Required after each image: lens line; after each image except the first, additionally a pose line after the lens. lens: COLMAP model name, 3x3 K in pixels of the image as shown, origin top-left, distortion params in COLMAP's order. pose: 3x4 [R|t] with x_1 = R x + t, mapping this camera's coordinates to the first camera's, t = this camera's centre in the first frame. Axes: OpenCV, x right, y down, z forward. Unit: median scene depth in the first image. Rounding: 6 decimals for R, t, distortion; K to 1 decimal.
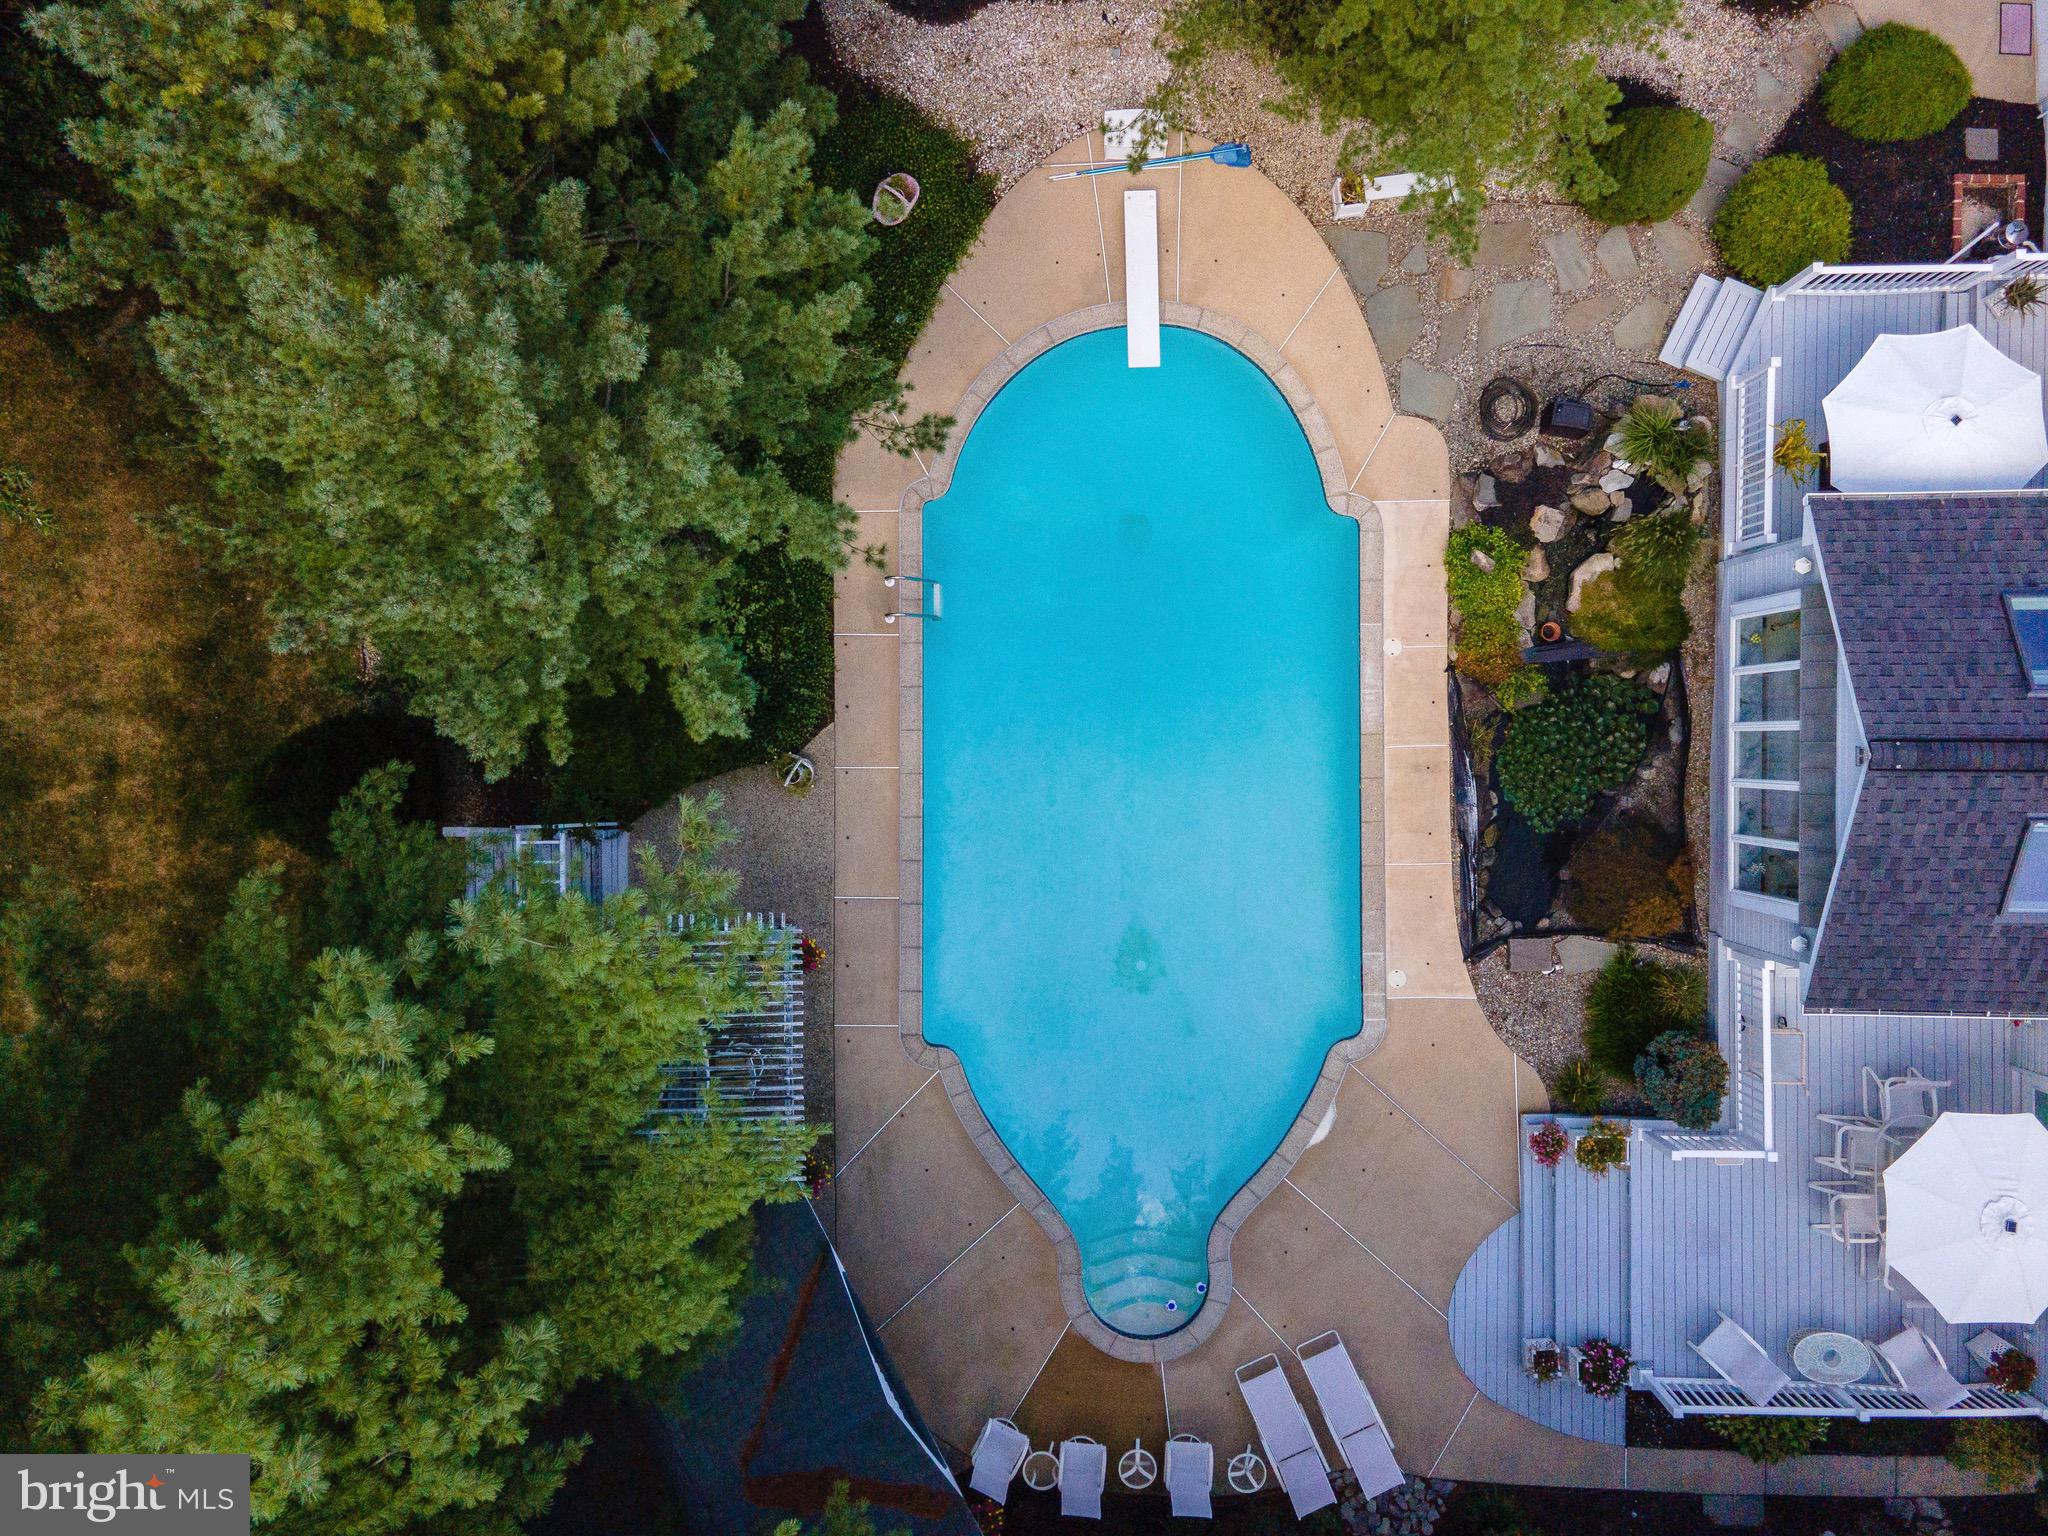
lens RADIAL K [[1487.6, 0, 1035.0], [0, 1487.6, 766.6], [0, 0, 1]] dist [0.023130, 0.030217]
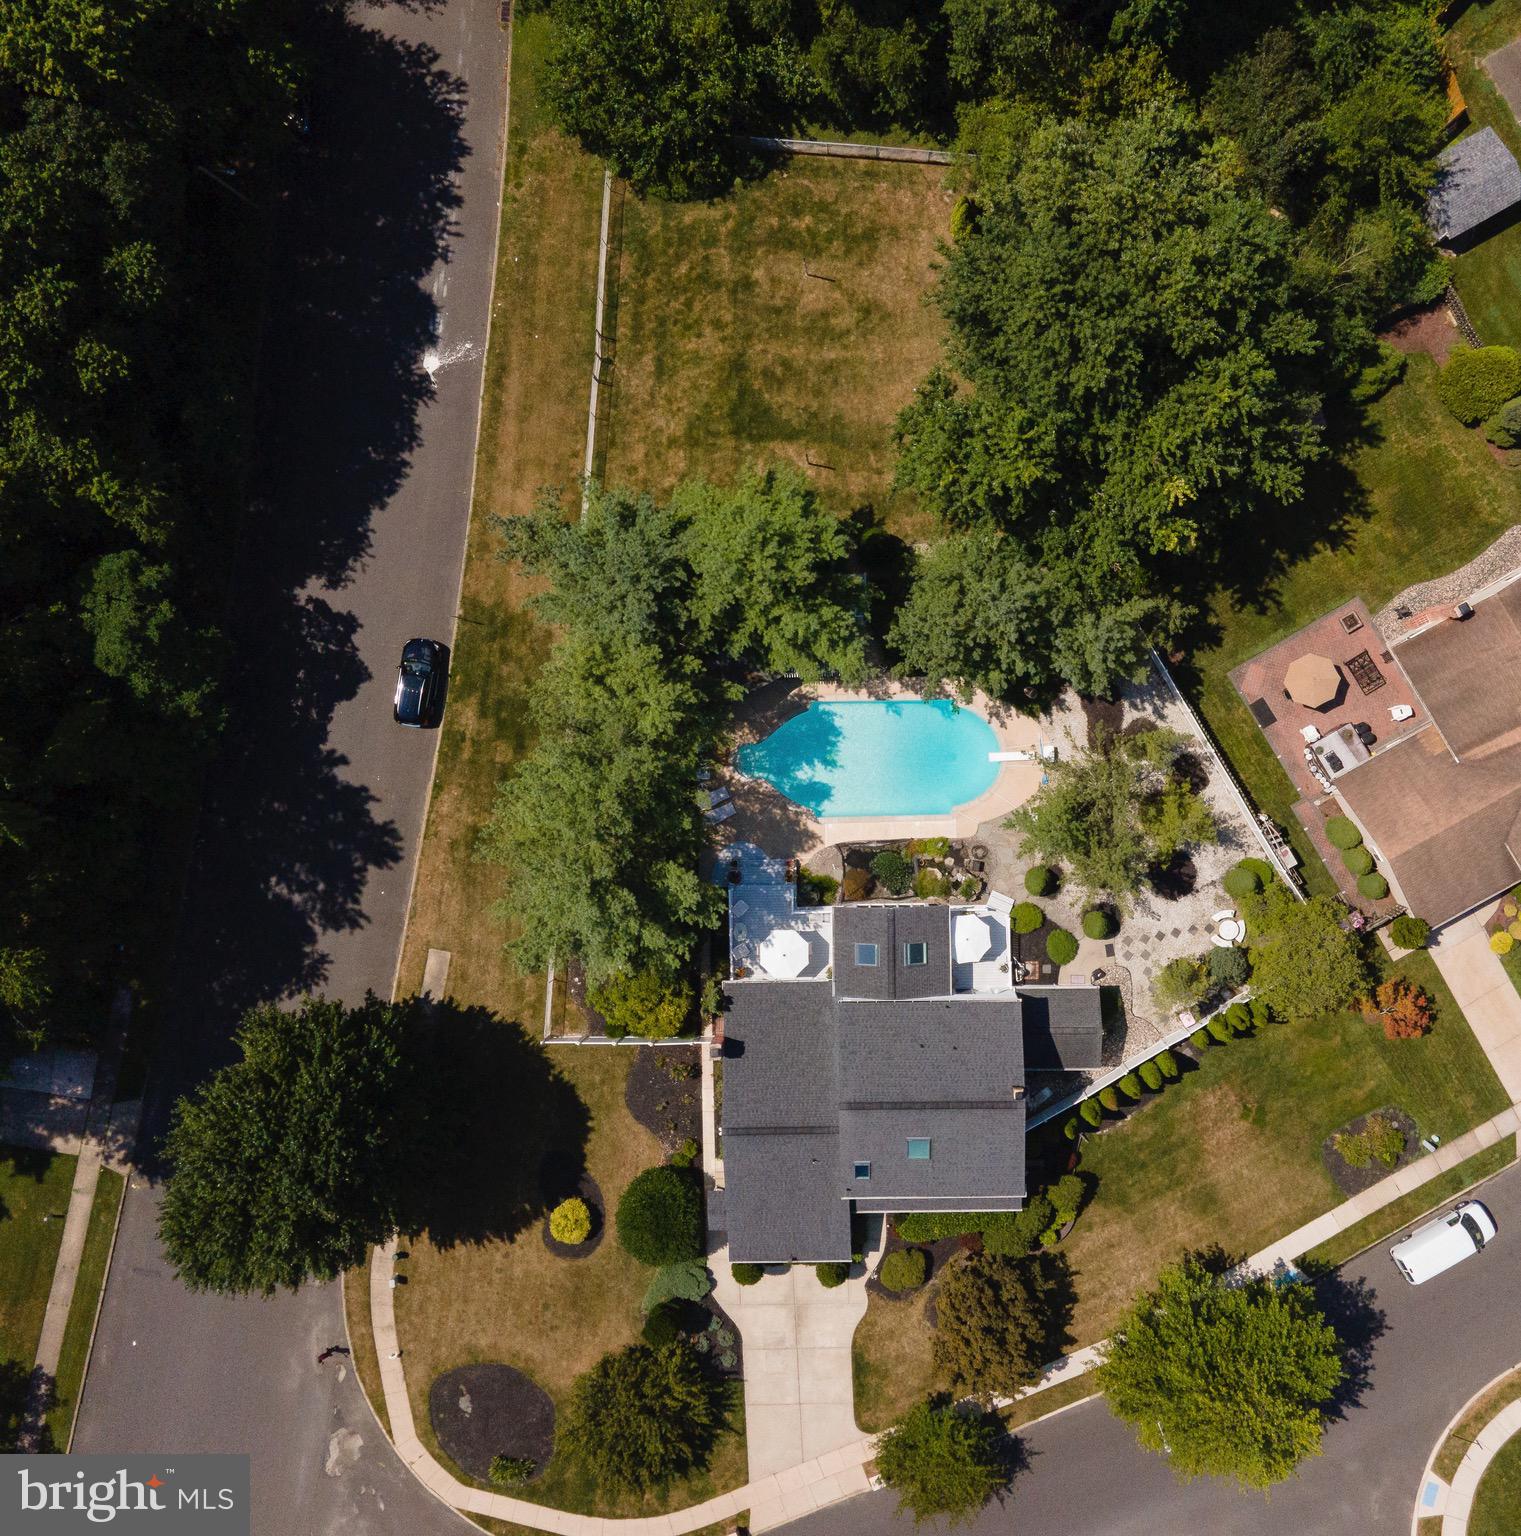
lens RADIAL K [[1661.9, 0, 862.8], [0, 1661.9, 752.1], [0, 0, 1]] dist [0.029109, 0.000000]
pose [[0.015237, 0.999573, 0.024940, -0.052188], [-0.999877, 0.015138, 0.004180, 0.039699], [0.003800, -0.025001, 0.999680, -3.301558]]
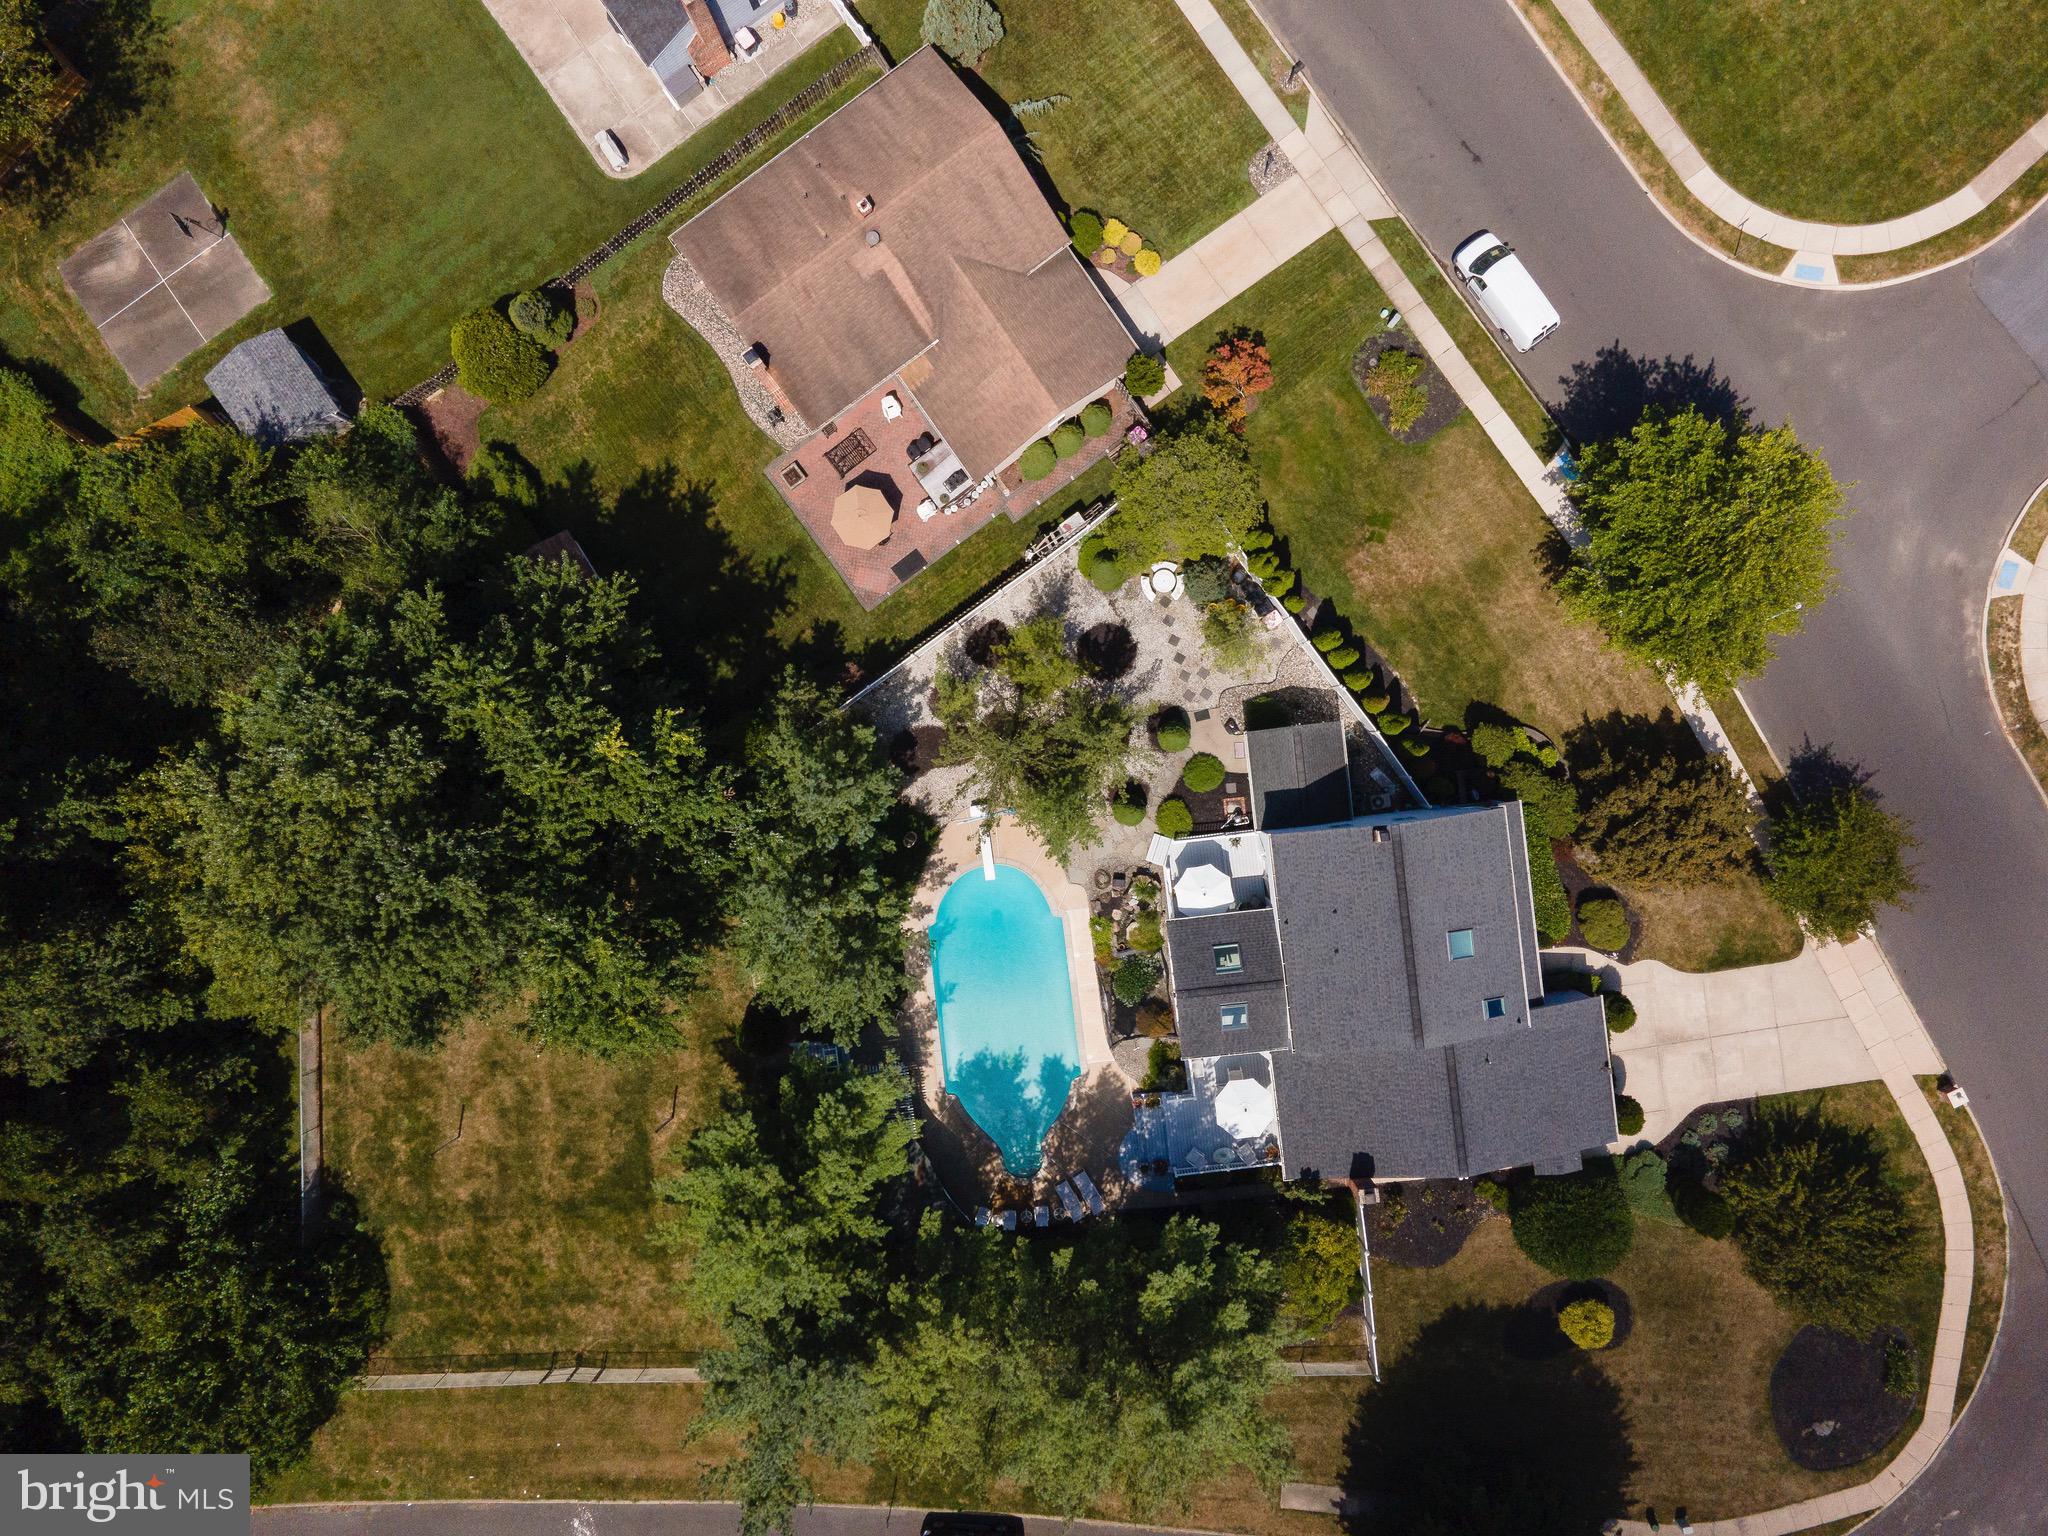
lens RADIAL K [[1487.6, 0, 1037.3], [0, 1487.6, 758.4], [0, 0, 1]] dist [0.023130, 0.030217]
pose [[0.993594, -0.112924, -0.004465, 0.221740], [0.112907, 0.993598, -0.003951, -0.512780], [0.004883, 0.003421, 0.999982, -2.287755]]
